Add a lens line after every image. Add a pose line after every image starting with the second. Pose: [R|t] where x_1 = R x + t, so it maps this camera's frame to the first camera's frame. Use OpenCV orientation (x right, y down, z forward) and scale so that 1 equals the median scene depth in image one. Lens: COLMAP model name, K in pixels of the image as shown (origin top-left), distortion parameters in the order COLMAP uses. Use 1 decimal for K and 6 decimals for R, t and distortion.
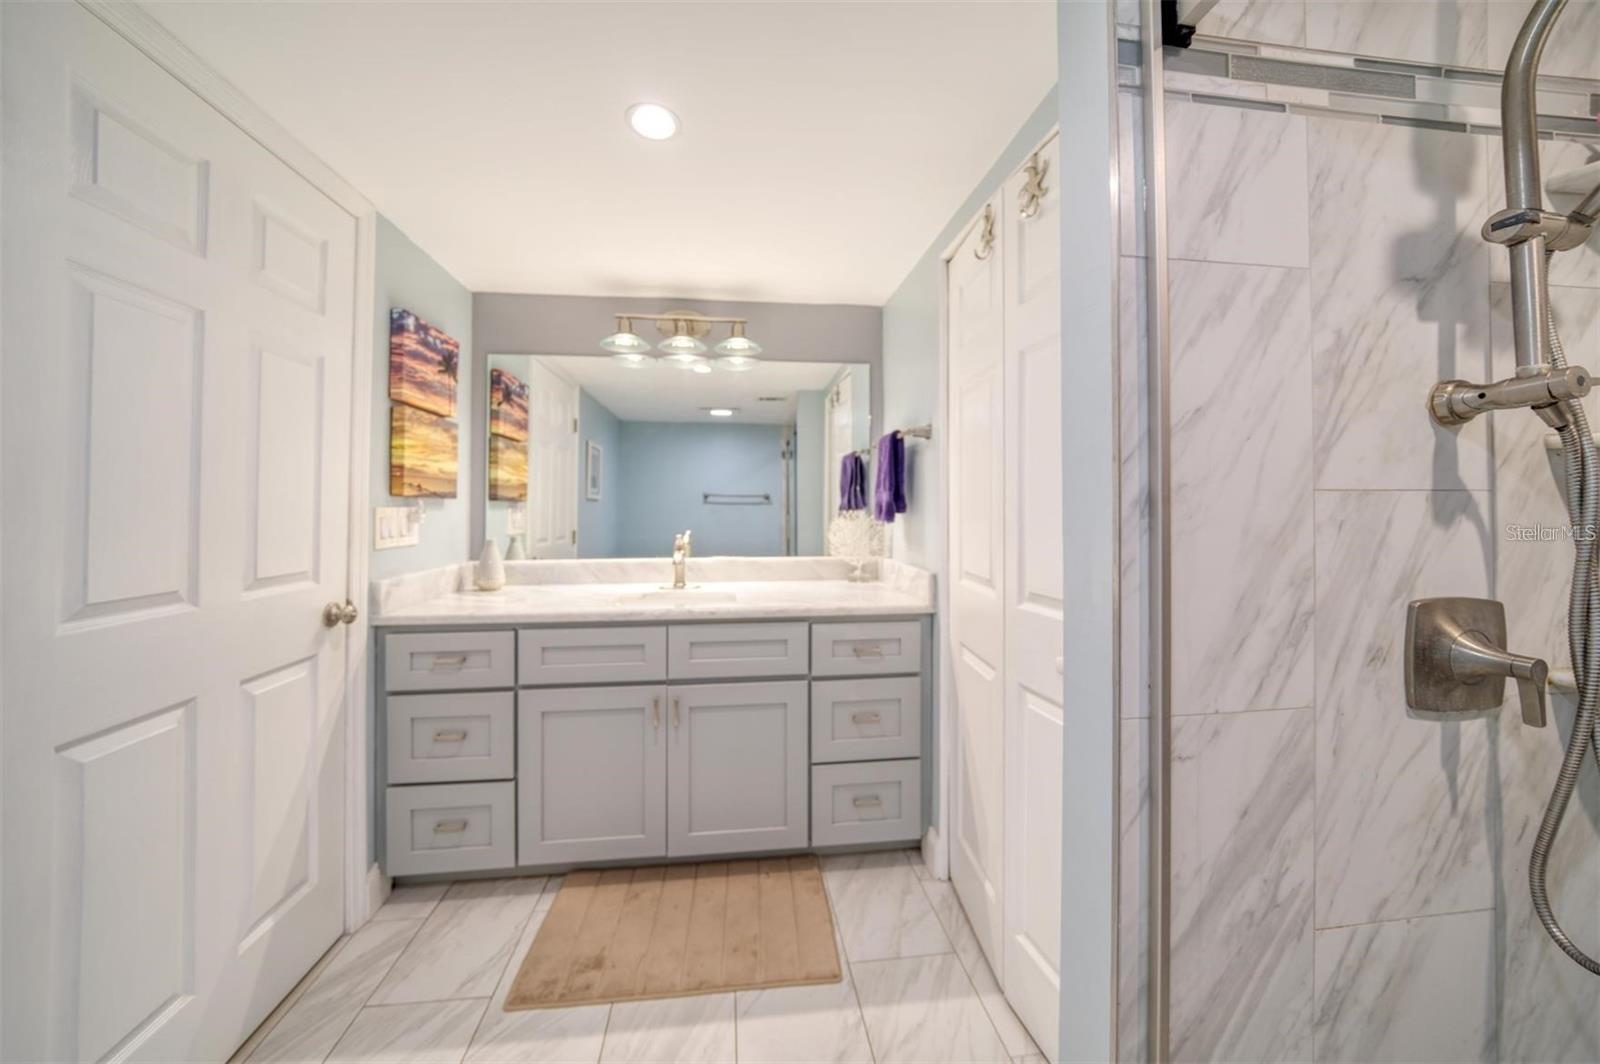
lens RADIAL K [[572.9, 0, 800.0], [0, 572.9, 532.0], [0, 0, 1]] dist [-0.027990, 0.004710]
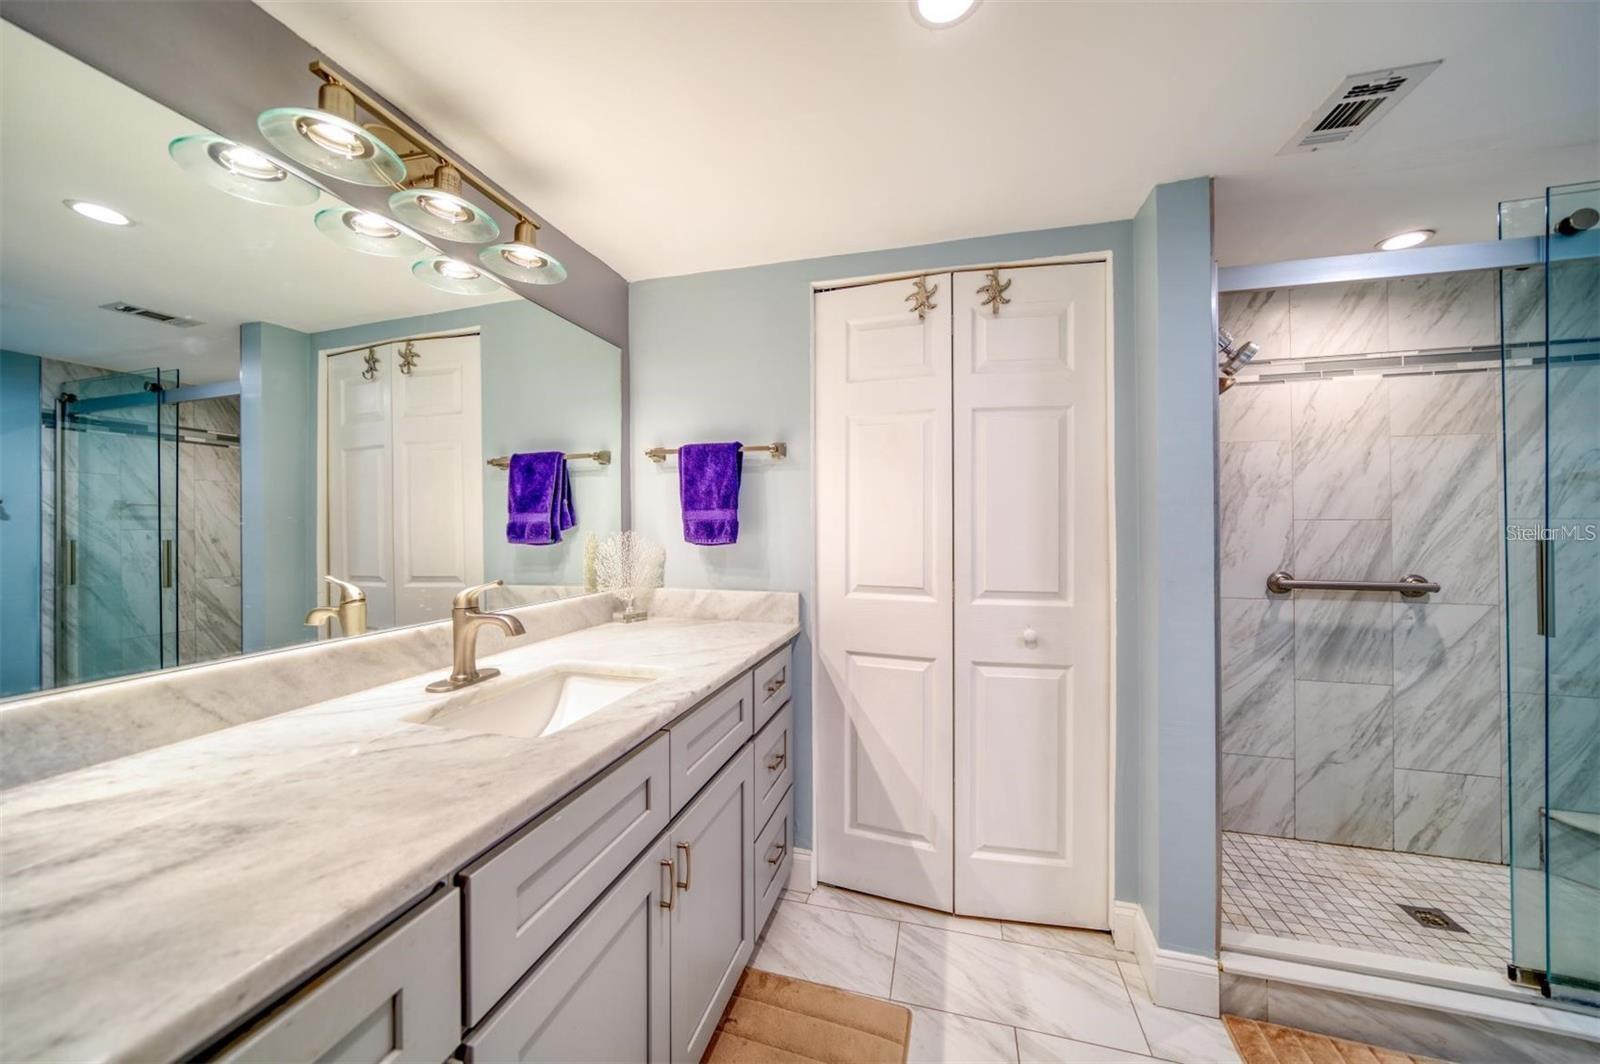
lens RADIAL K [[572.9, 0, 800.0], [0, 572.9, 532.0], [0, 0, 1]] dist [-0.027990, 0.004710]
pose [[0.361057, -0.017159, 0.932386, -0.720655], [0.041817, 0.999123, 0.002194, -0.031352], [-0.931606, 0.038198, 0.361458, 0.654175]]
